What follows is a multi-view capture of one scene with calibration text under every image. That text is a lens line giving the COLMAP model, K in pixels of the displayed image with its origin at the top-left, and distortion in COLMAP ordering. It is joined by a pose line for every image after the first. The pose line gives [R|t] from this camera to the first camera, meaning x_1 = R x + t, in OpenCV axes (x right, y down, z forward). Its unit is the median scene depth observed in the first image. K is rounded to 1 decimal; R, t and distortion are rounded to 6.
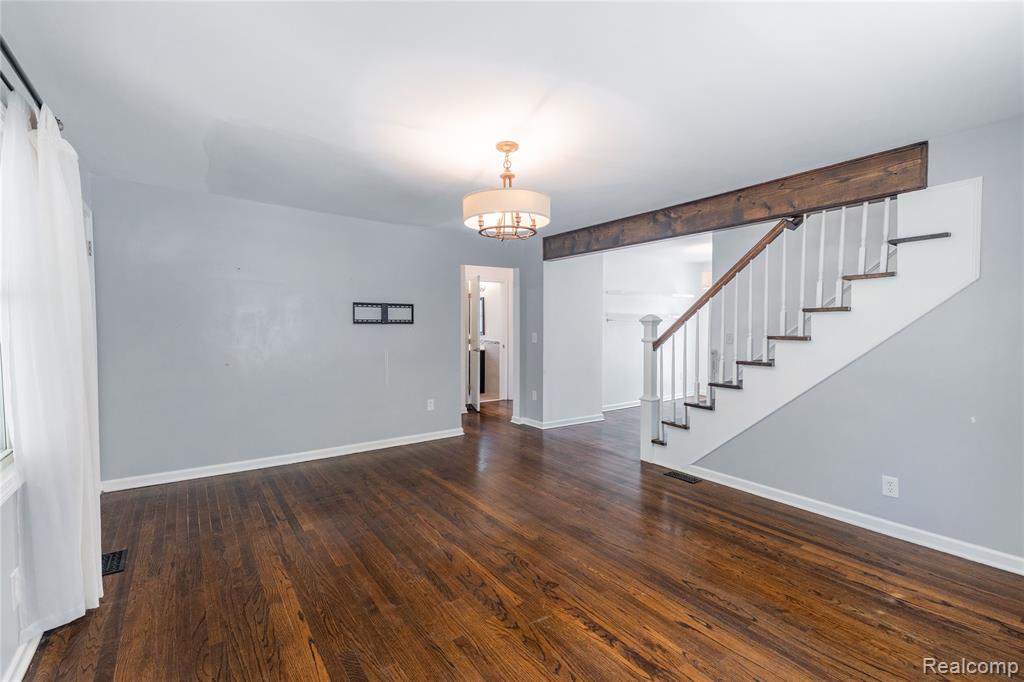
lens RADIAL K [[428.7, 0, 515.6], [0, 428.7, 336.7], [0, 0, 1]] dist [0.063759, -0.022946]
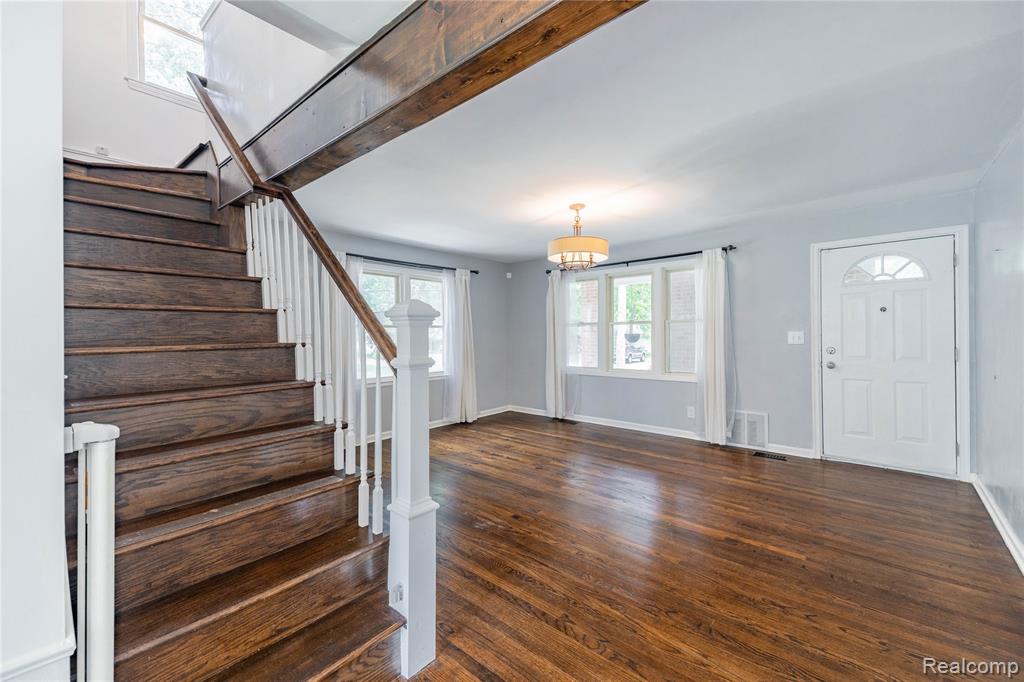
lens RADIAL K [[417.9, 0, 514.2], [0, 417.9, 336.0], [0, 0, 1]] dist [0.061549, -0.022678]
pose [[-0.973735, 0.004792, -0.227635, 0.512108], [-0.001923, 0.999570, 0.029268, -0.044600], [0.227677, 0.028937, -0.973307, 2.341918]]
